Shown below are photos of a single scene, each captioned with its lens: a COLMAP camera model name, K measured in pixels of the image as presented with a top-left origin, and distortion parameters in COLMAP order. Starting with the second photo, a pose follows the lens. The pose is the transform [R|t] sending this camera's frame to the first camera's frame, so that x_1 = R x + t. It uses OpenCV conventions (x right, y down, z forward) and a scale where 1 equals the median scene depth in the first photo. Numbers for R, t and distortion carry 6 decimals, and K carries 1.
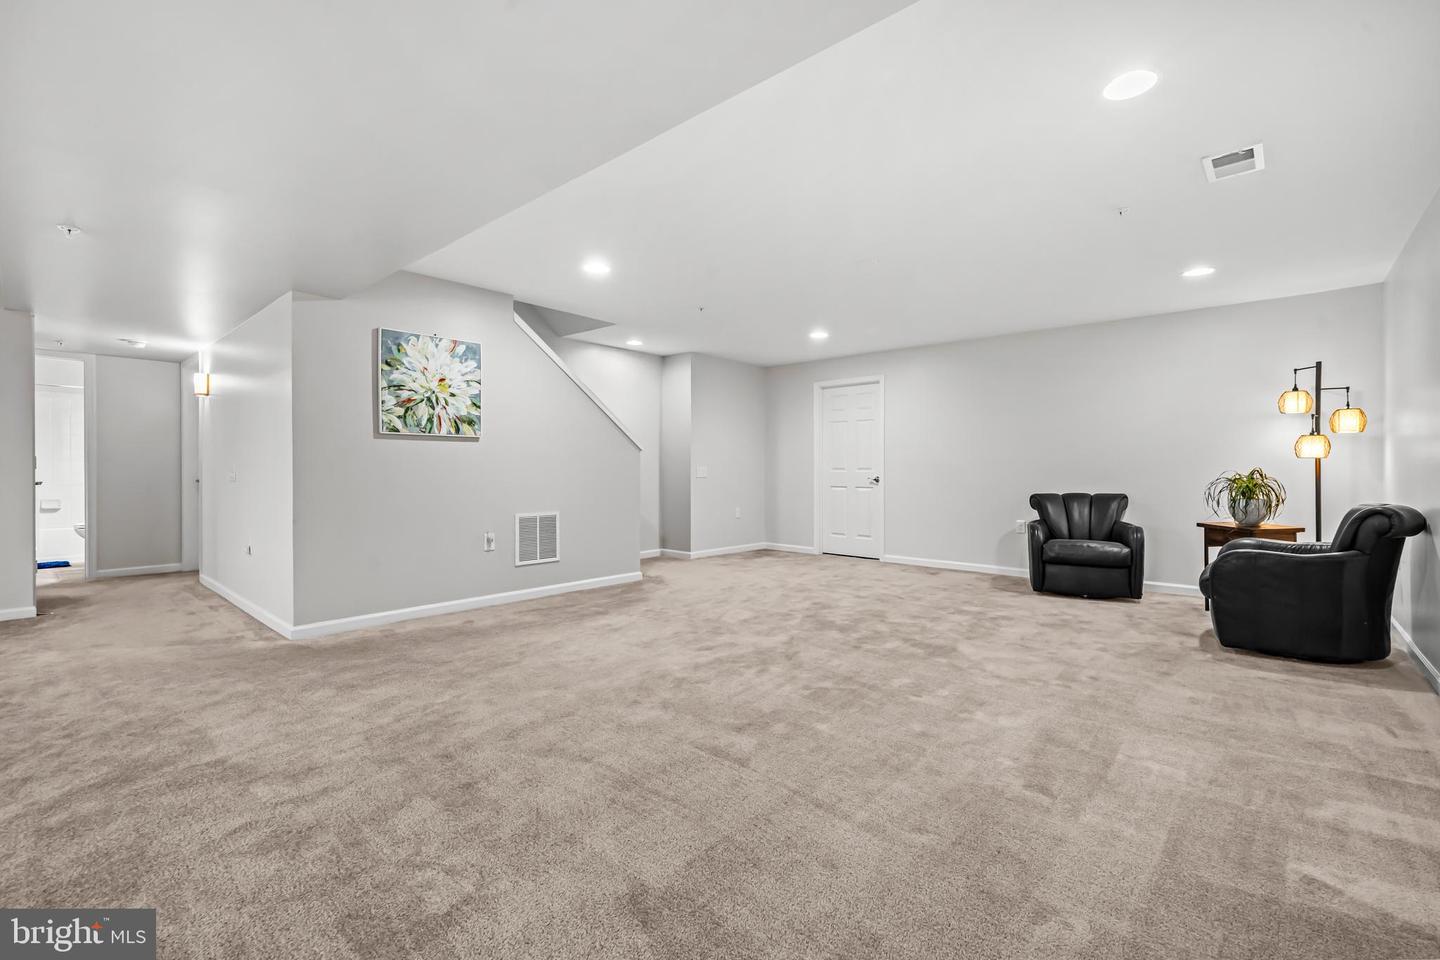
lens RADIAL K [[631.4, 0, 720.0], [0, 631.4, 480.0], [0, 0, 1]] dist [0.000282, 0.000515]
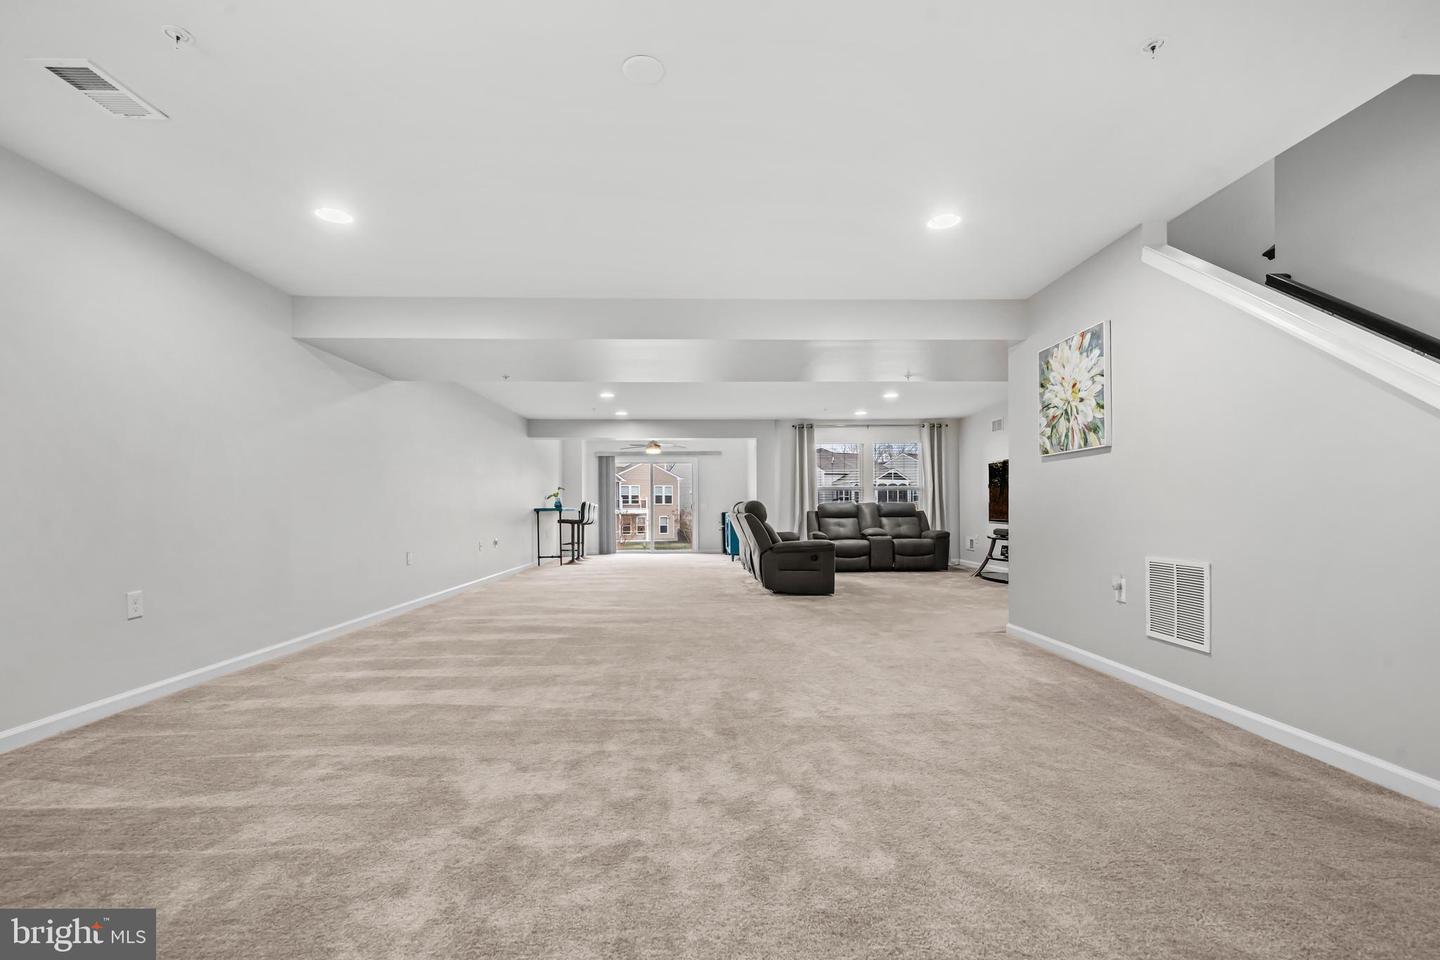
lens RADIAL K [[632.8, 0, 721.7], [0, 632.8, 503.9], [0, 0, 1]] dist [0.000461, 0.000115]
pose [[-0.725586, 0.000573, -0.688132, 0.509071], [-0.002443, 0.999991, 0.003408, -0.001181], [0.688127, 0.004154, -0.725578, 1.347462]]
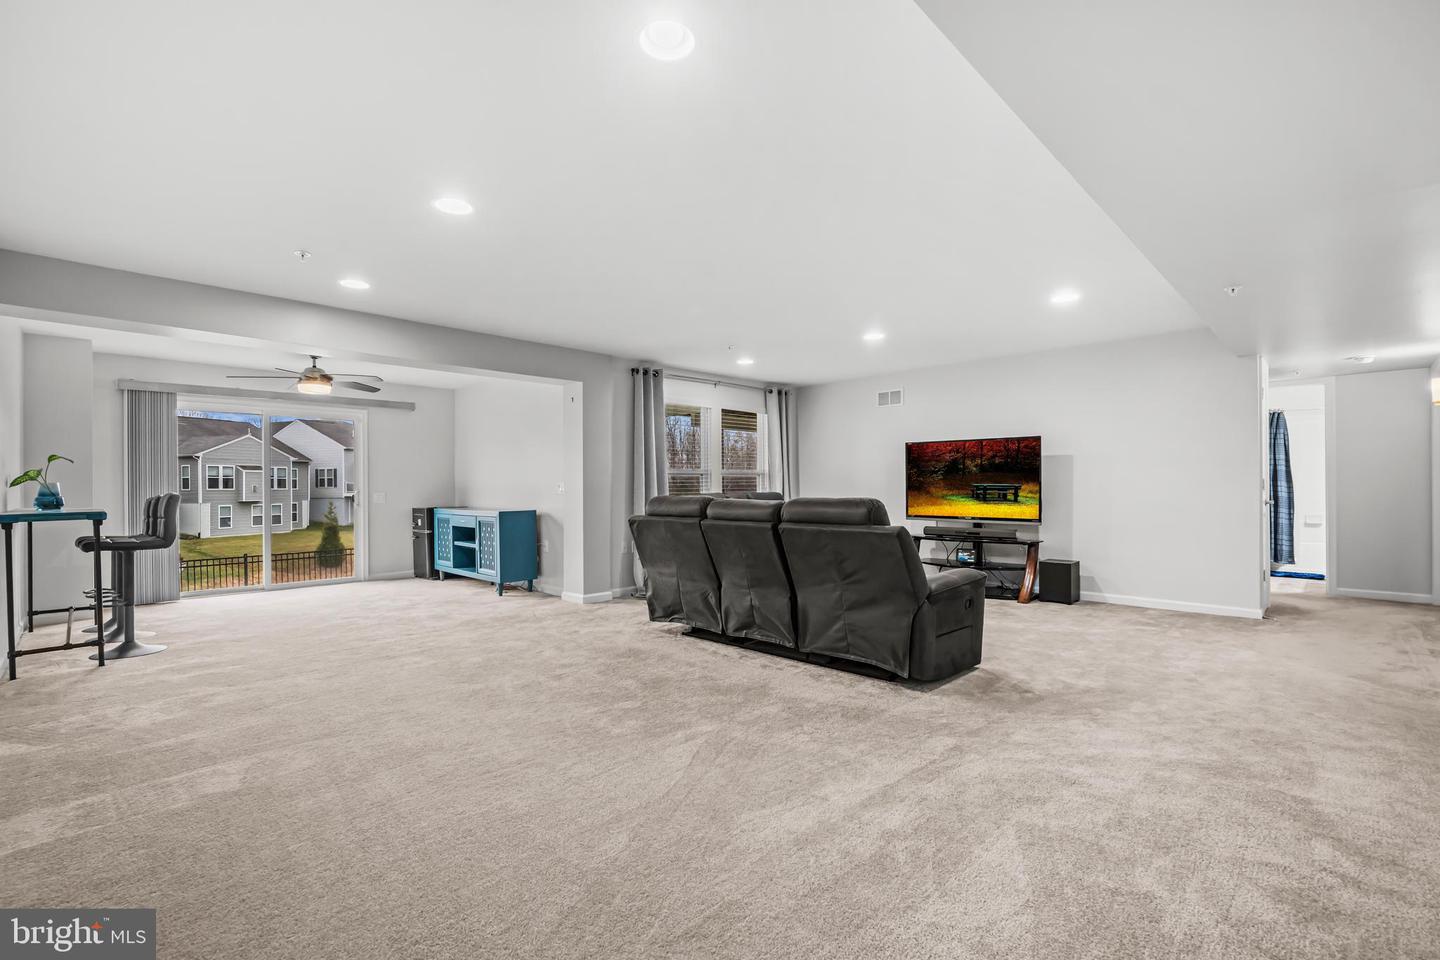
lens RADIAL K [[631.4, 0, 720.0], [0, 631.4, 480.0], [0, 0, 1]] dist [0.000282, 0.000515]
pose [[-0.068247, -0.008453, -0.997633, 0.112706], [-0.005777, 0.999951, -0.008078, -0.018700], [0.997652, 0.005212, -0.068293, 0.064873]]
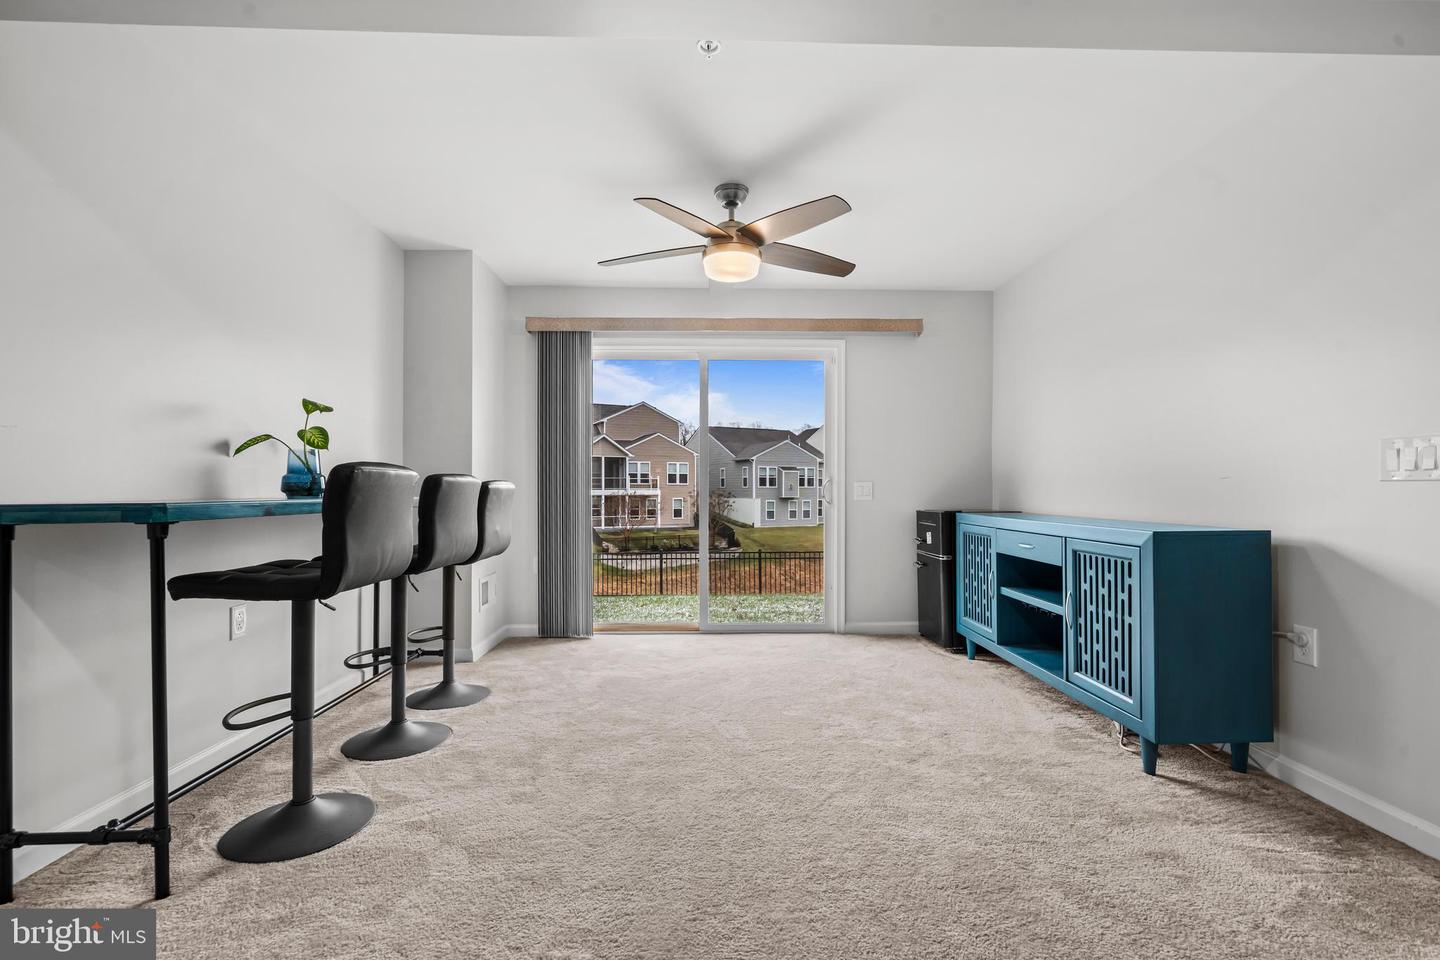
lens RADIAL K [[631.4, 0, 720.0], [0, 631.4, 480.0], [0, 0, 1]] dist [0.000282, 0.000515]
pose [[-0.736698, -0.008648, -0.676166, -0.746146], [-0.008843, 0.999956, -0.003154, 0.010646], [0.676164, 0.003656, -0.736742, -0.421731]]
